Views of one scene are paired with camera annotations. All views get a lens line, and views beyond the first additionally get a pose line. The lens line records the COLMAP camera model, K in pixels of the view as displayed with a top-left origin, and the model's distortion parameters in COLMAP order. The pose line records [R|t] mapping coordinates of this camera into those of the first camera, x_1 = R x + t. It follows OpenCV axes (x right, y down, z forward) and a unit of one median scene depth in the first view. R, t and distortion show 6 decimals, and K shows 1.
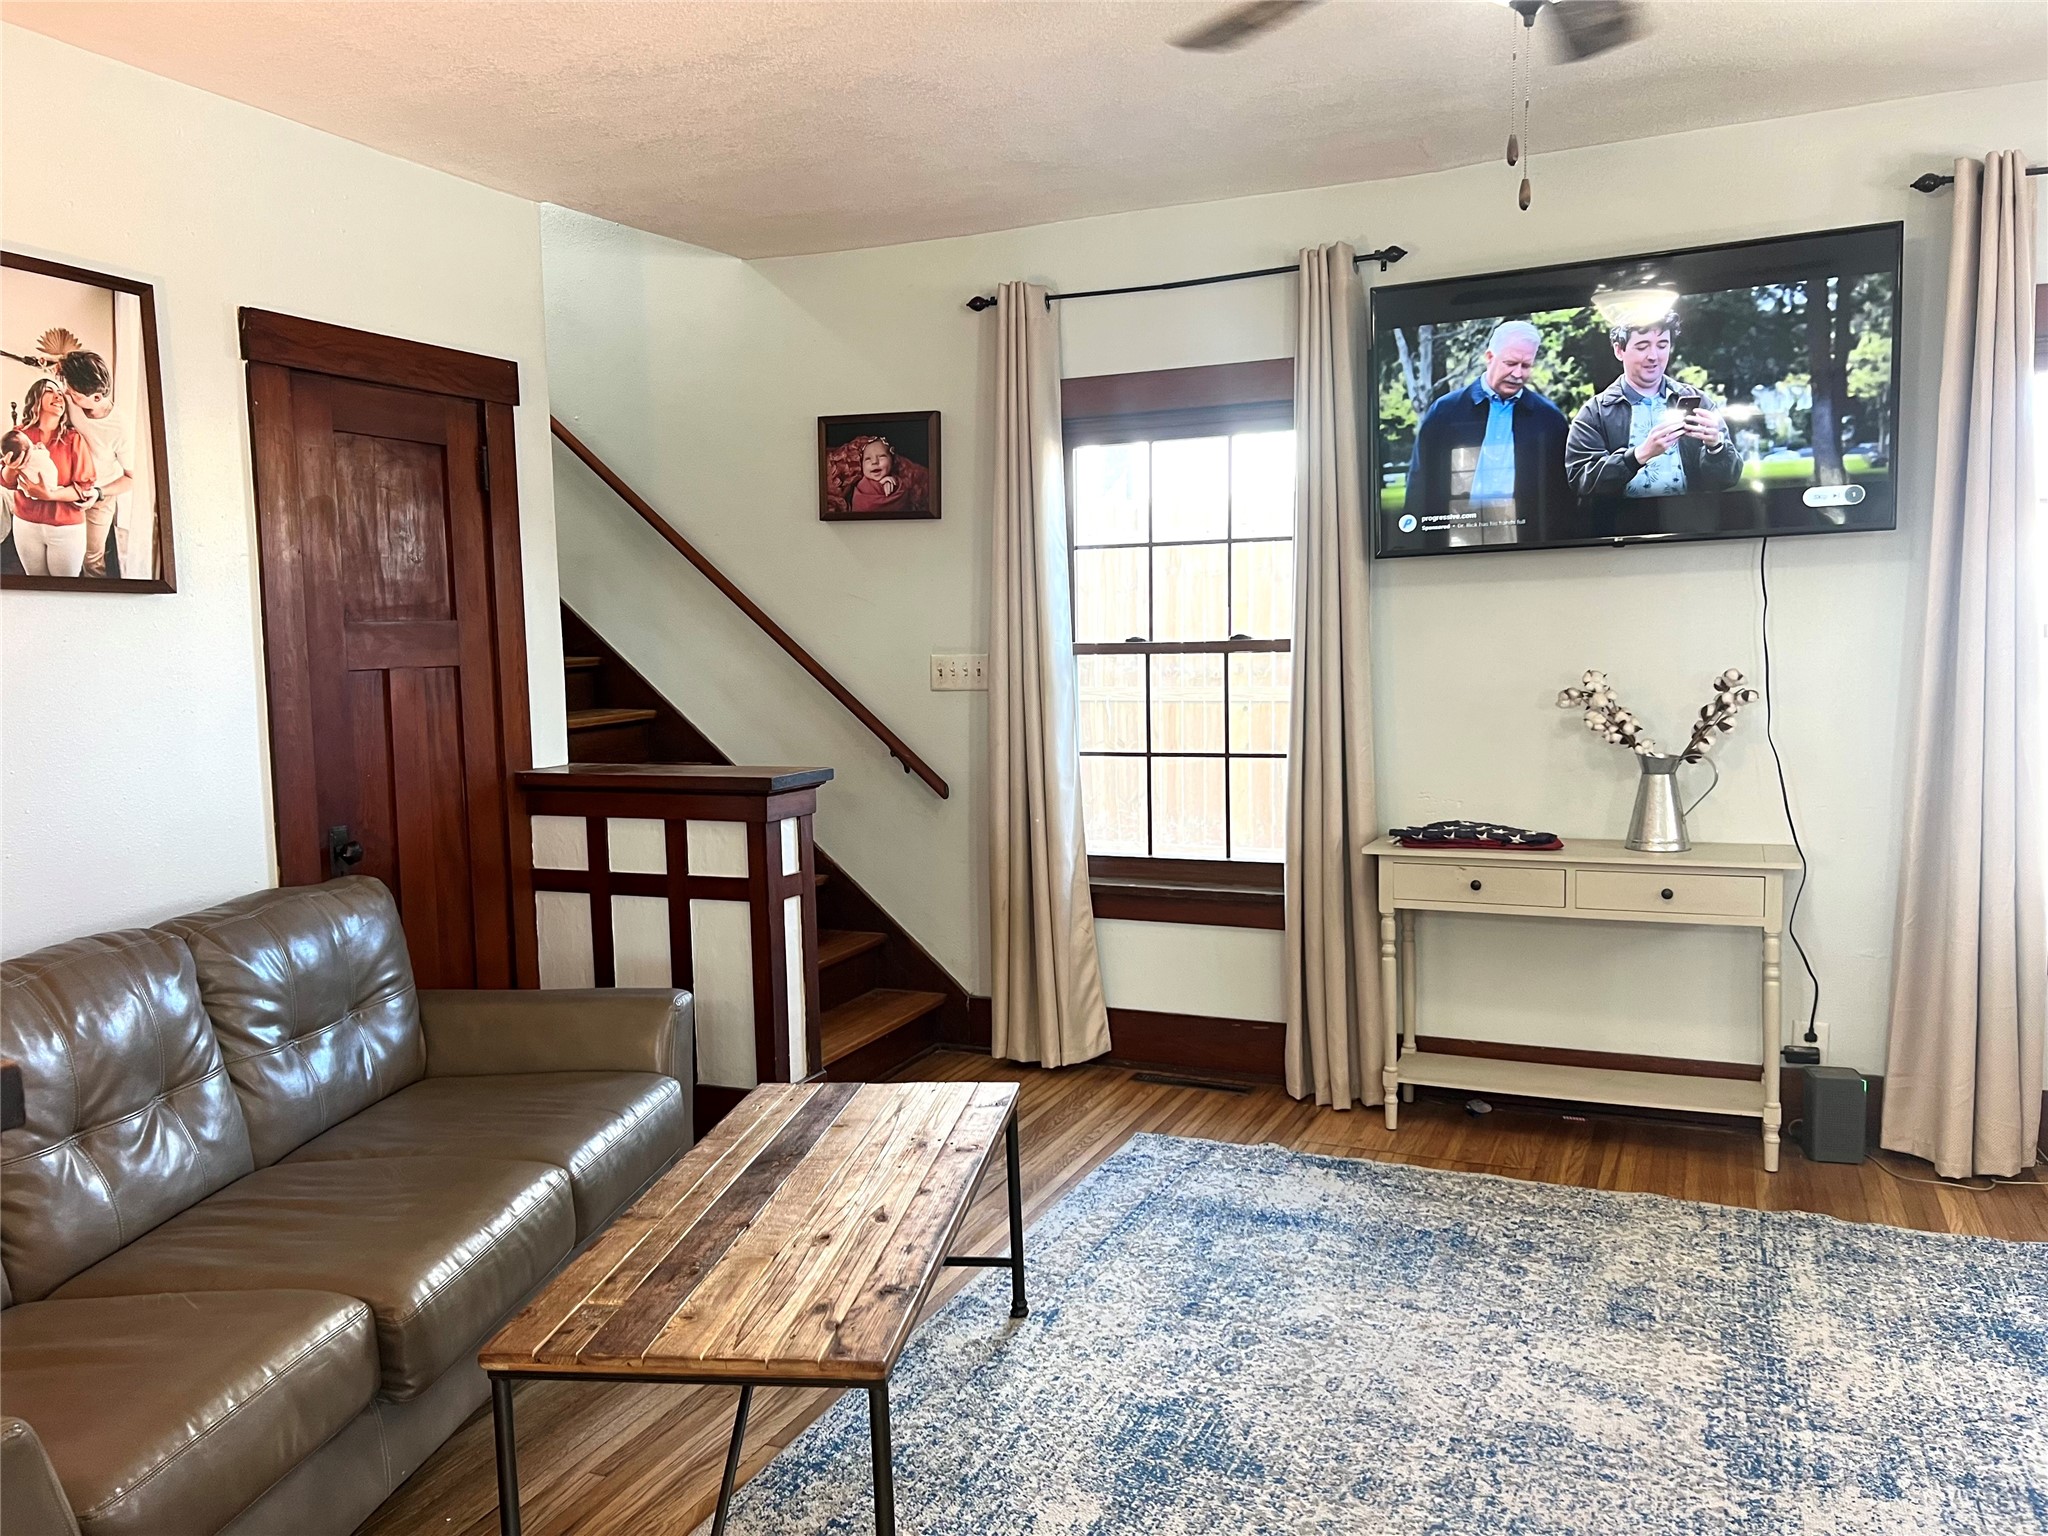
lens RADIAL K [[1544.1, 0, 1020.9], [0, 1544.1, 784.2], [0, 0, 1]] dist [0.061148, -0.068766]
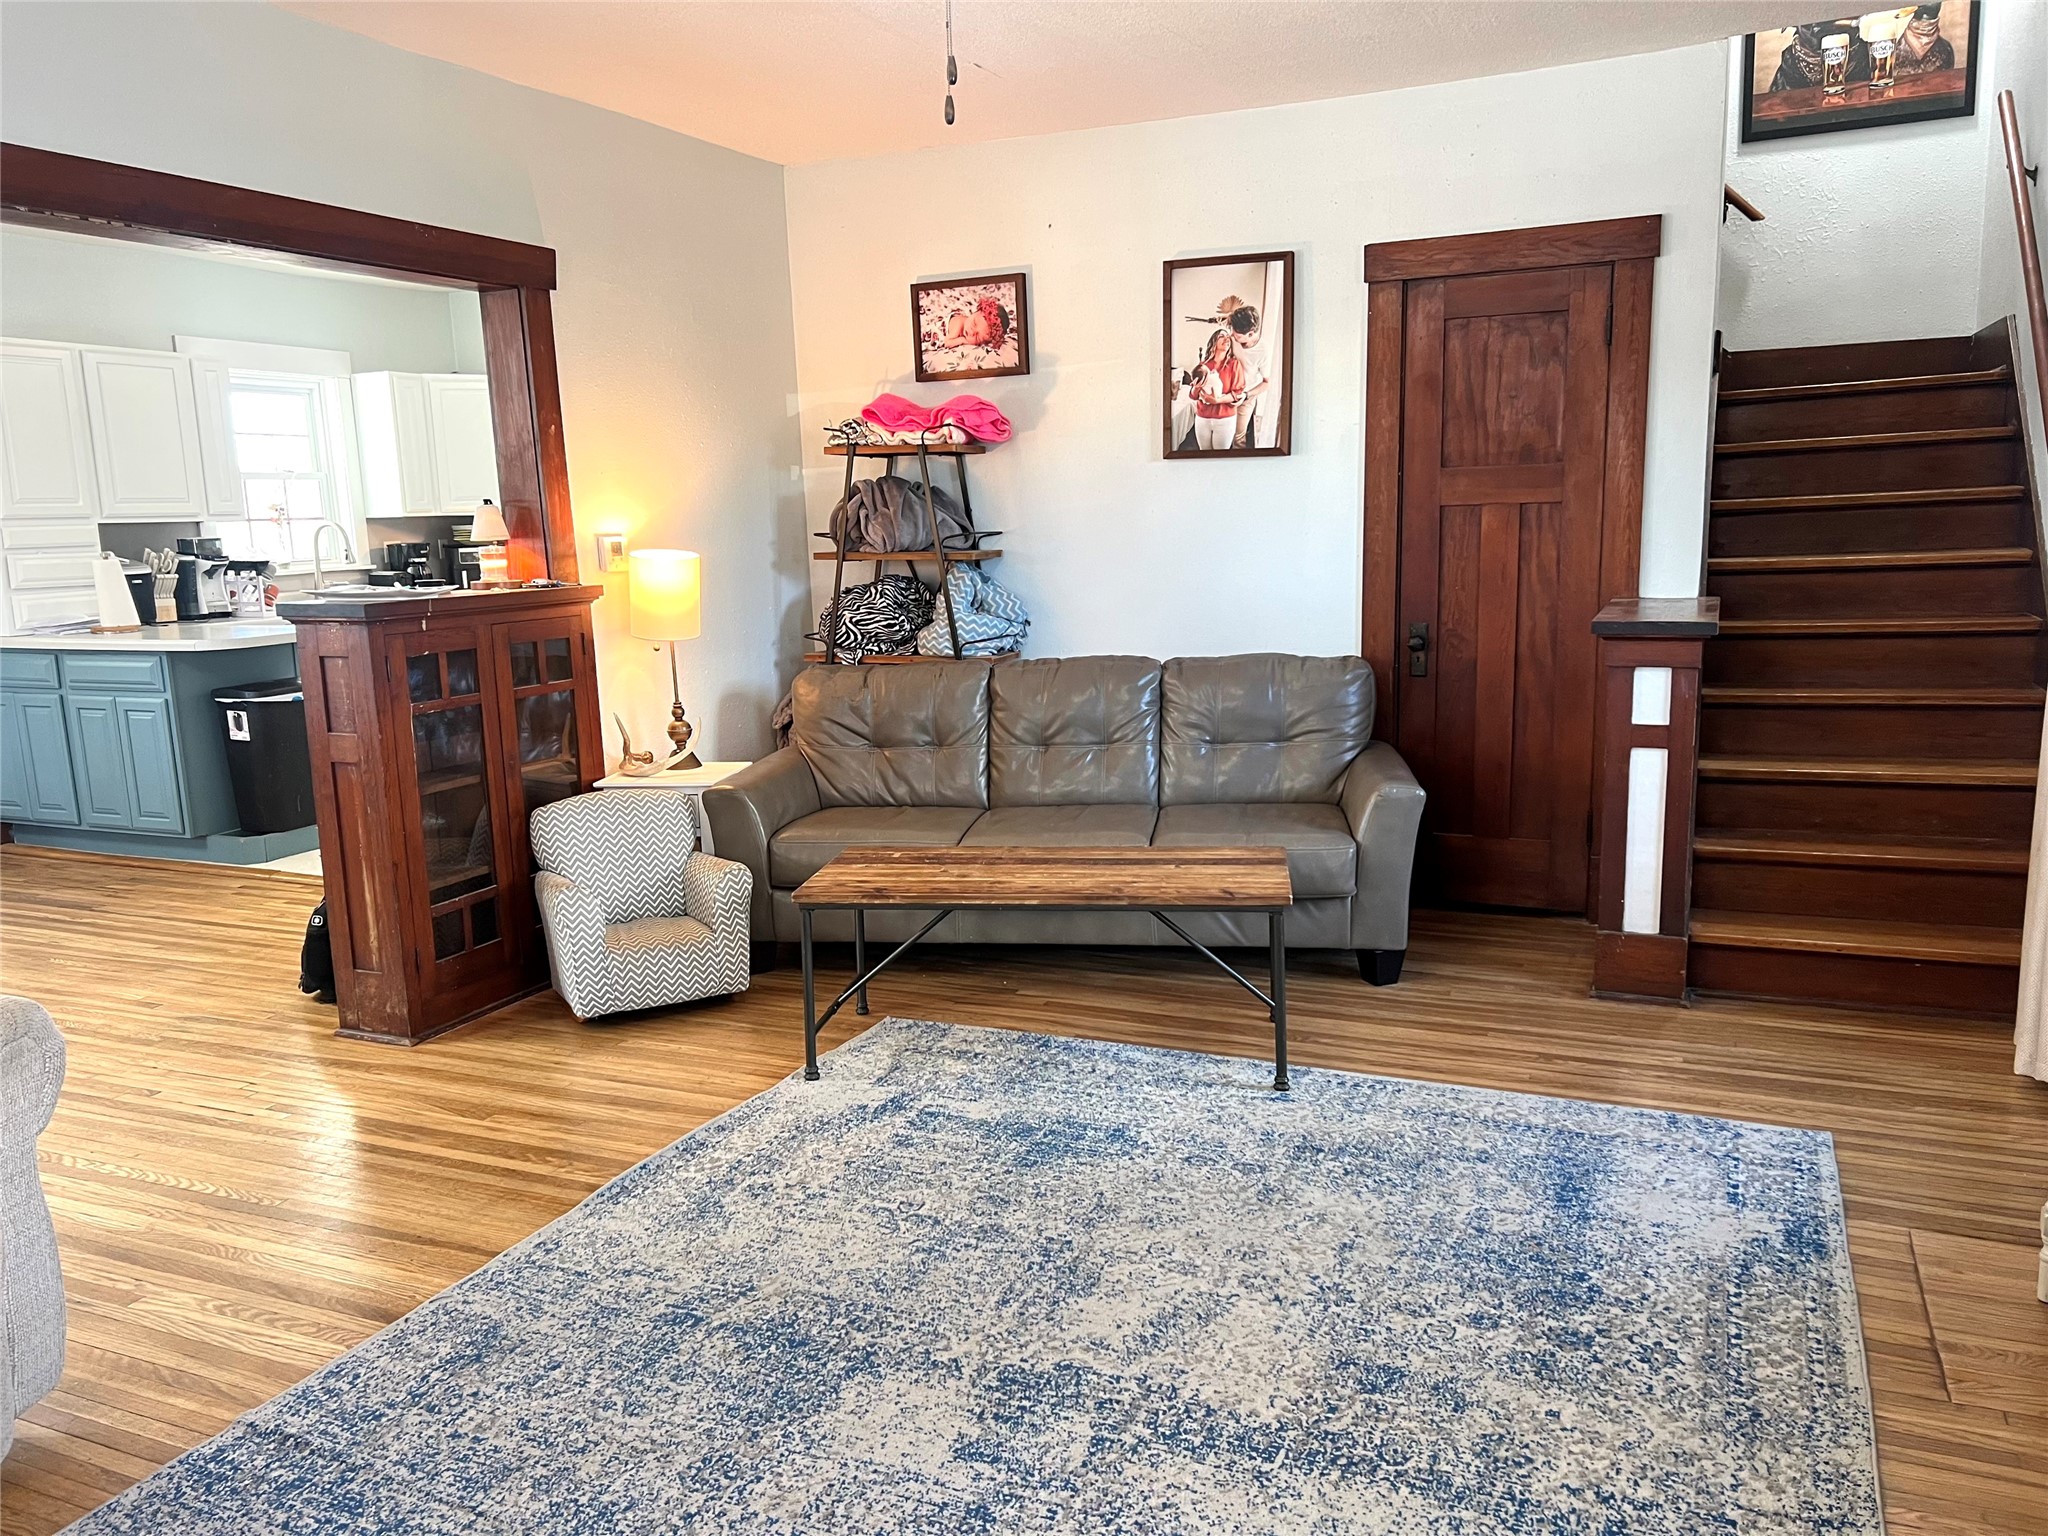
lens RADIAL K [[1544.1, 0, 1032.7], [0, 1544.1, 781.6], [0, 0, 1]] dist [0.061148, -0.068766]
pose [[0.009032, 0.201807, -0.979384, 0.935710], [-0.069955, 0.977152, 0.200702, -0.088194], [0.997509, 0.066700, 0.022943, 0.668038]]
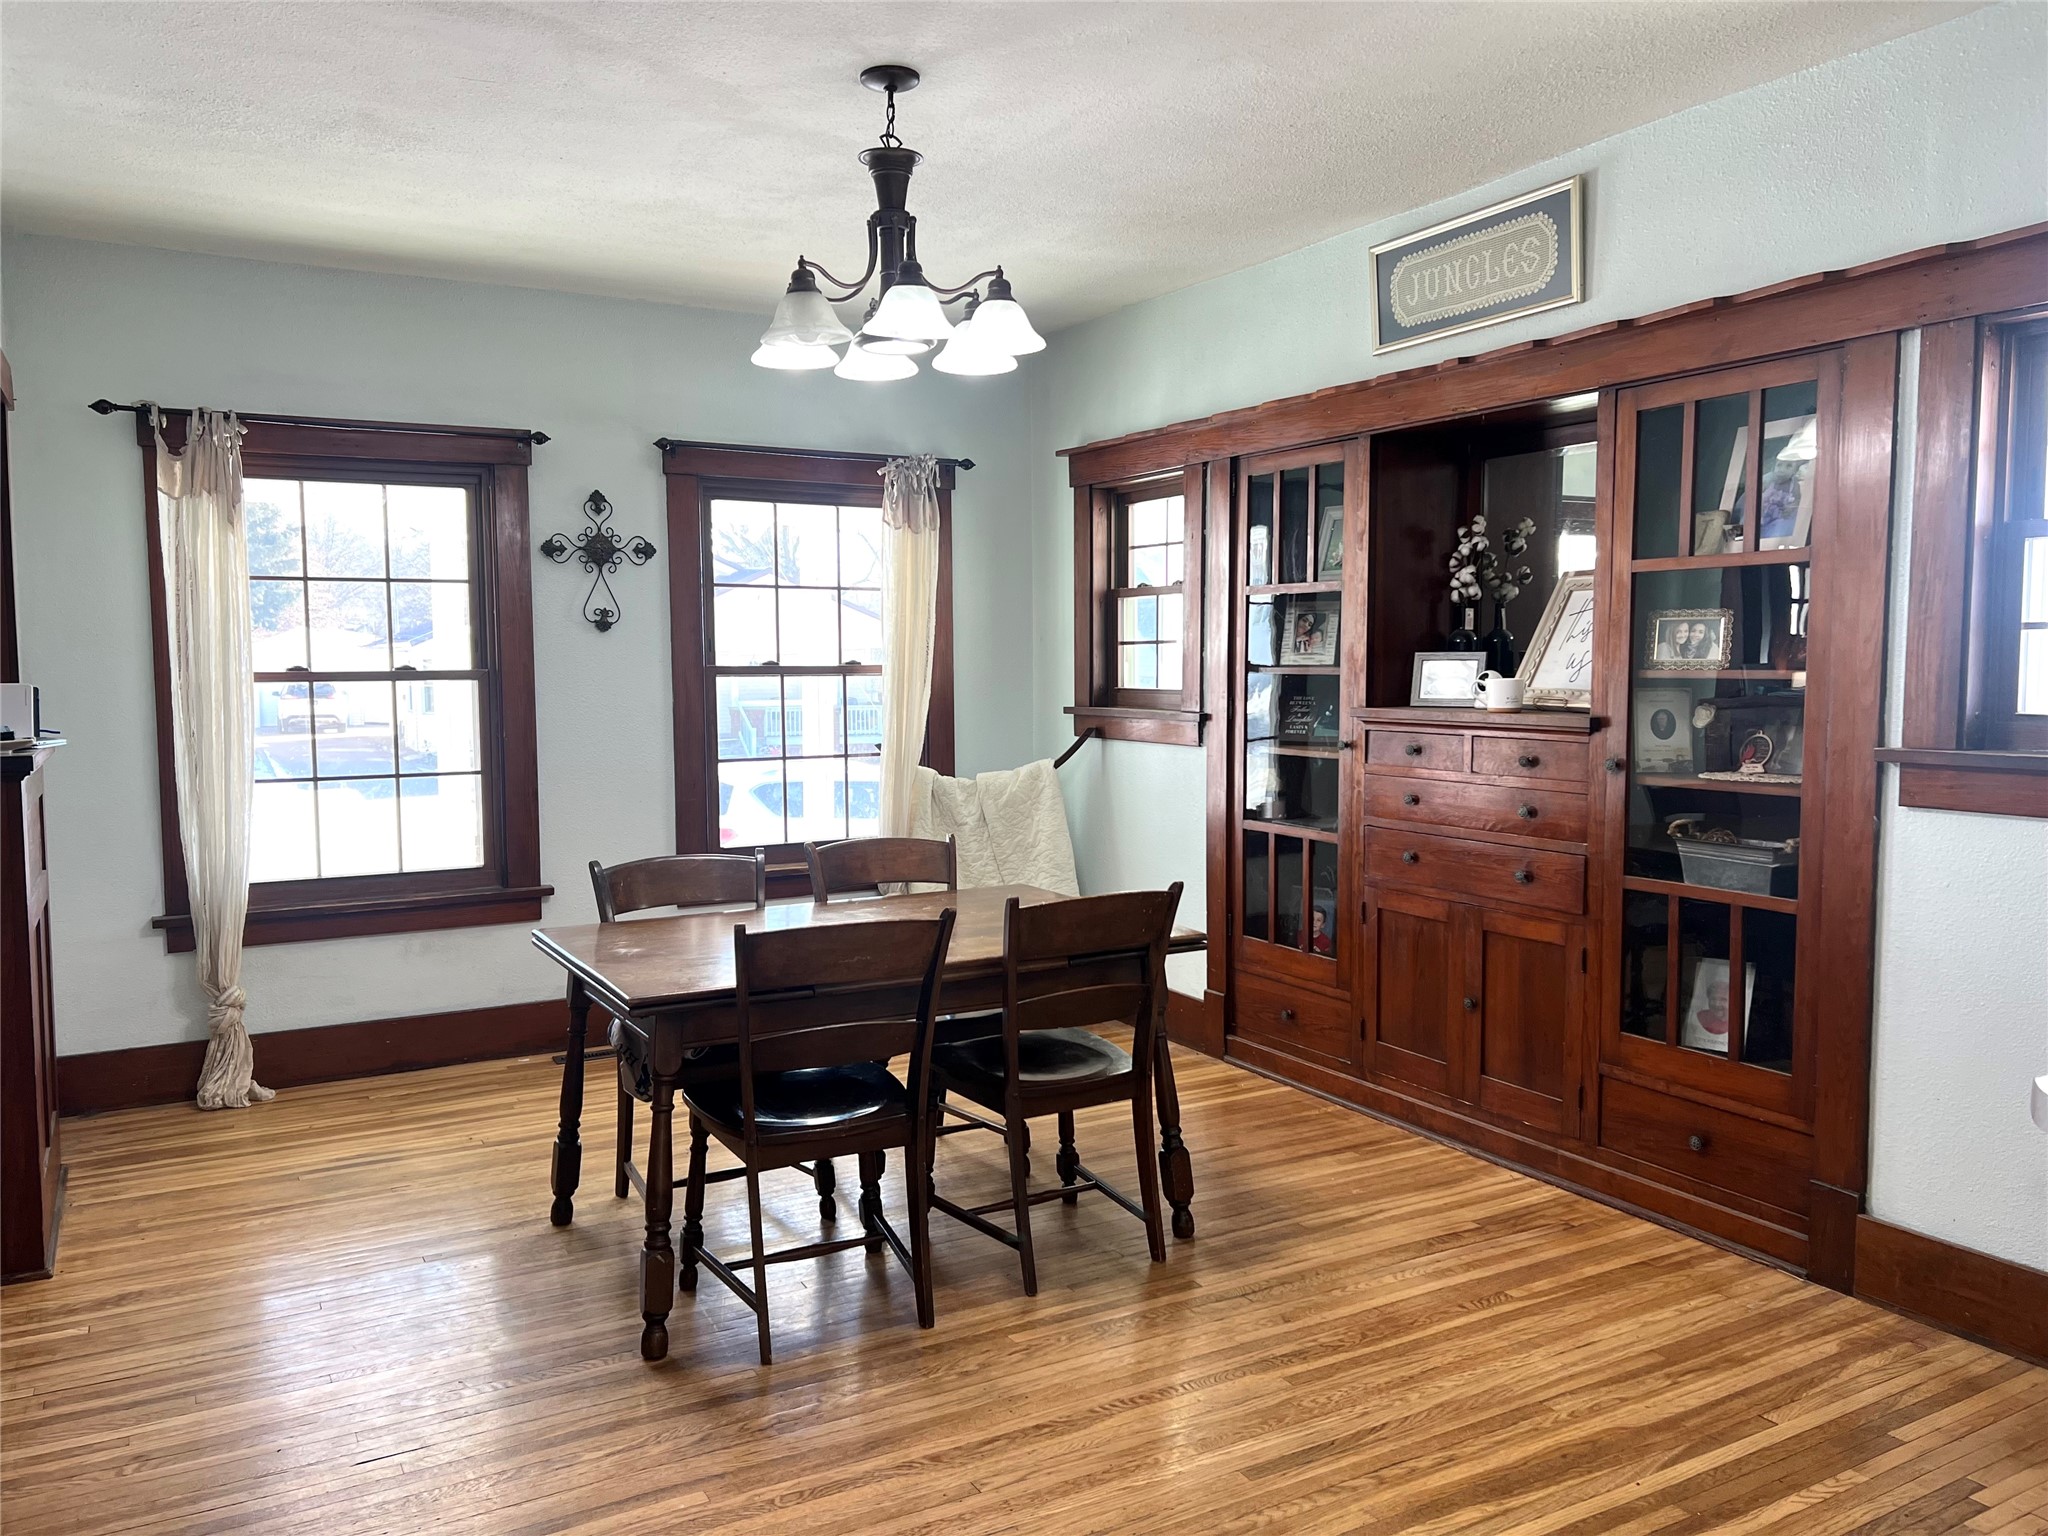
lens RADIAL K [[1544.1, 0, 1011.5], [0, 1544.1, 767.5], [0, 0, 1]] dist [0.061148, -0.068766]
pose [[0.326591, -0.051273, 0.943774, -0.994238], [0.093473, 0.995385, 0.021731, -0.006749], [-0.940532, 0.081120, 0.329876, 0.267516]]
